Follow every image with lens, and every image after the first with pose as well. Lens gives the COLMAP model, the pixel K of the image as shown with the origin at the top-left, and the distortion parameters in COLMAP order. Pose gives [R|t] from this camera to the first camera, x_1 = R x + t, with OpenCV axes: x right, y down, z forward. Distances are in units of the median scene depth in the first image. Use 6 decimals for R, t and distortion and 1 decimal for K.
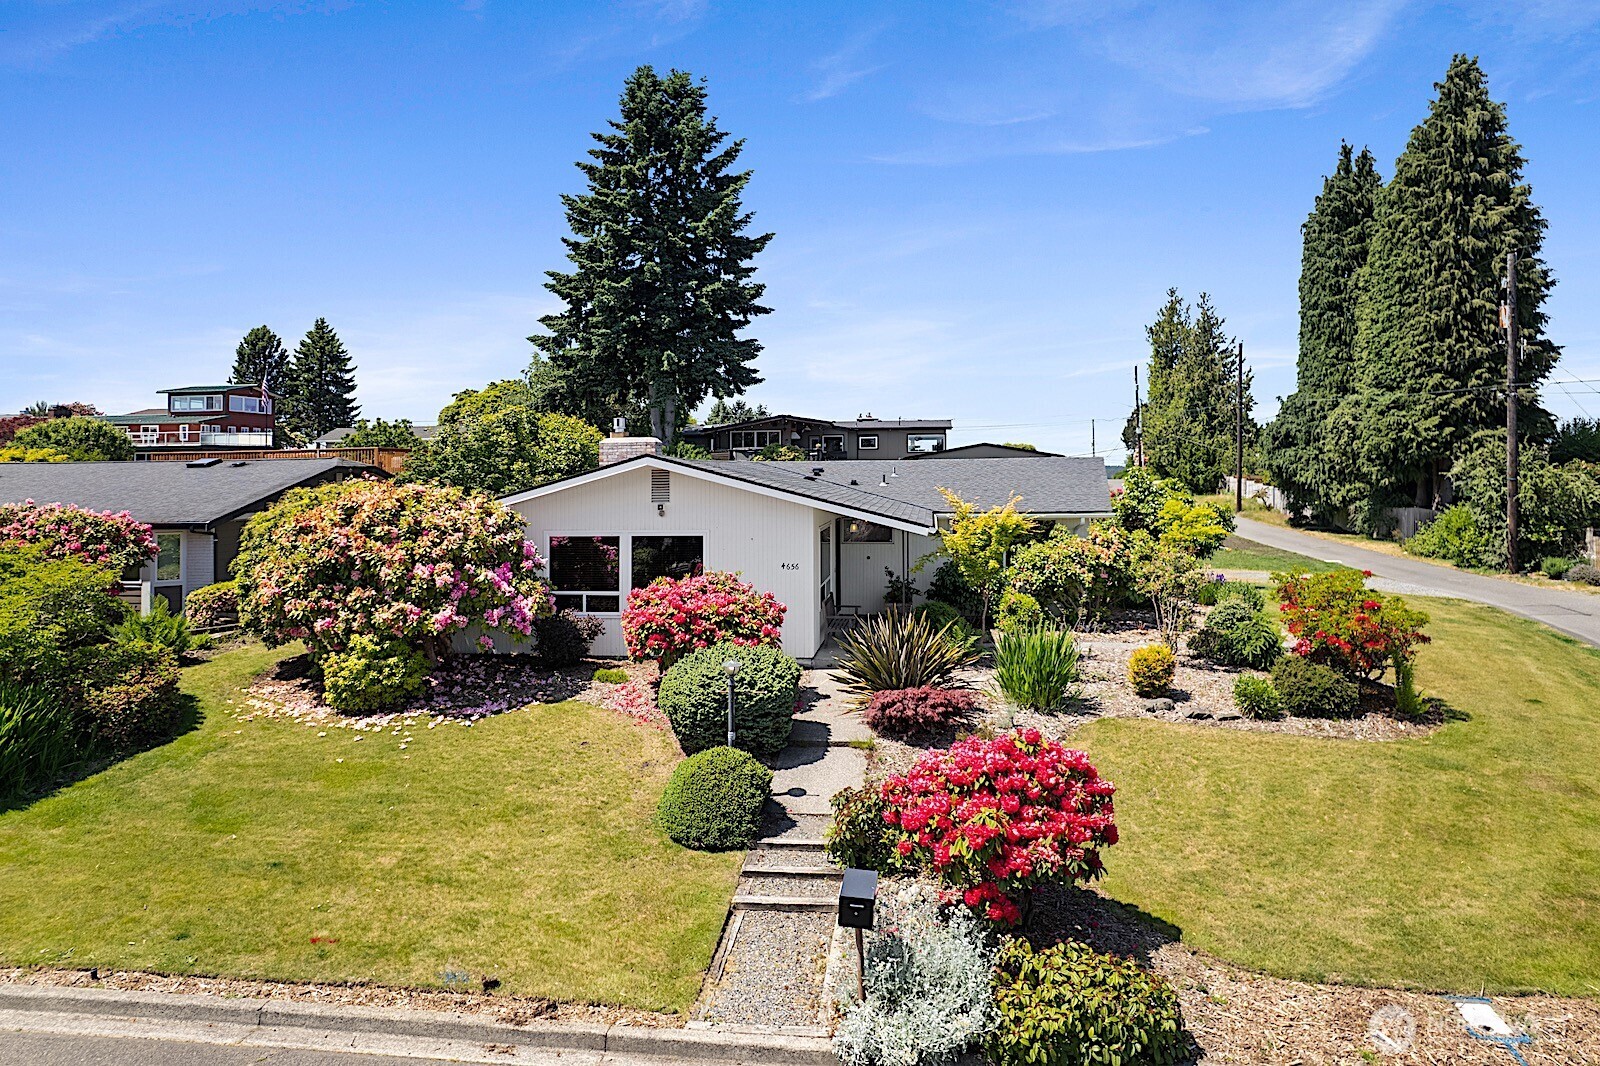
lens RADIAL K [[1072.0, 0, 797.0], [0, 1072.0, 424.4], [0, 0, 1]] dist [-0.035737, -0.002288]
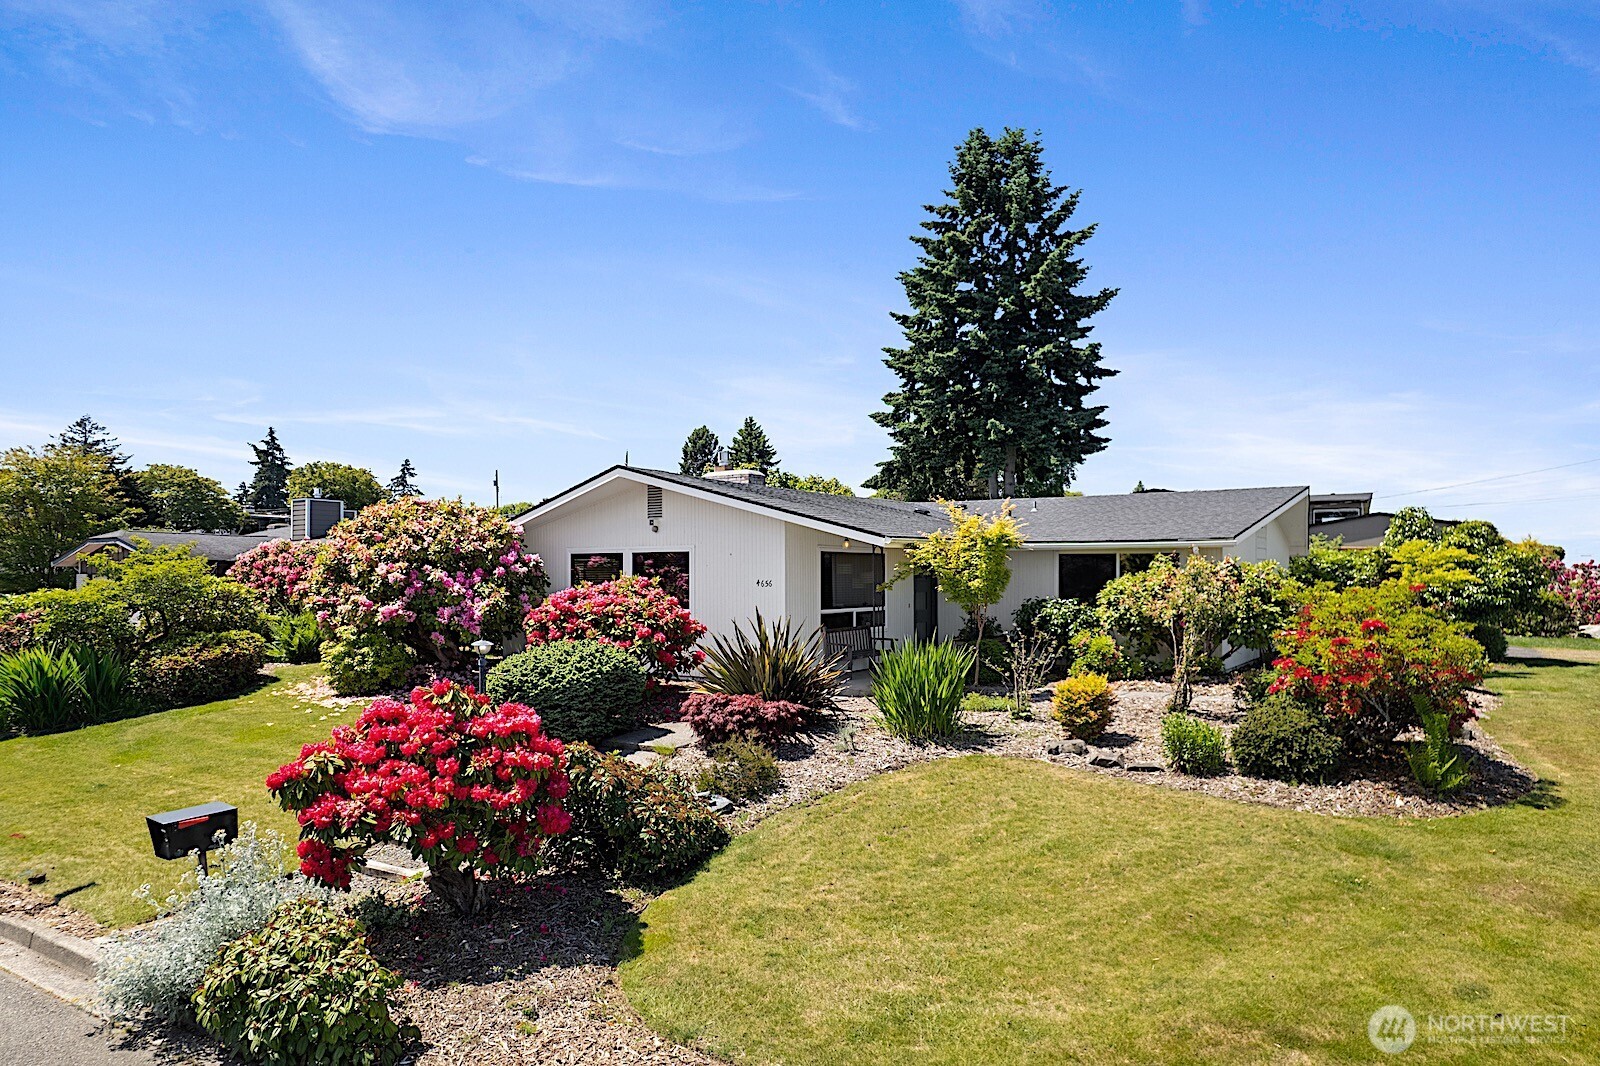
lens RADIAL K [[1054.4, 0, 800.8], [0, 1054.4, 572.1], [0, 0, 1]] dist [-0.075923, 0.079435]
pose [[0.899994, 0.008610, -0.435817, 0.131197], [0.010859, 0.999052, 0.042162, 0.026447], [0.435767, -0.042678, 0.899047, 0.059825]]
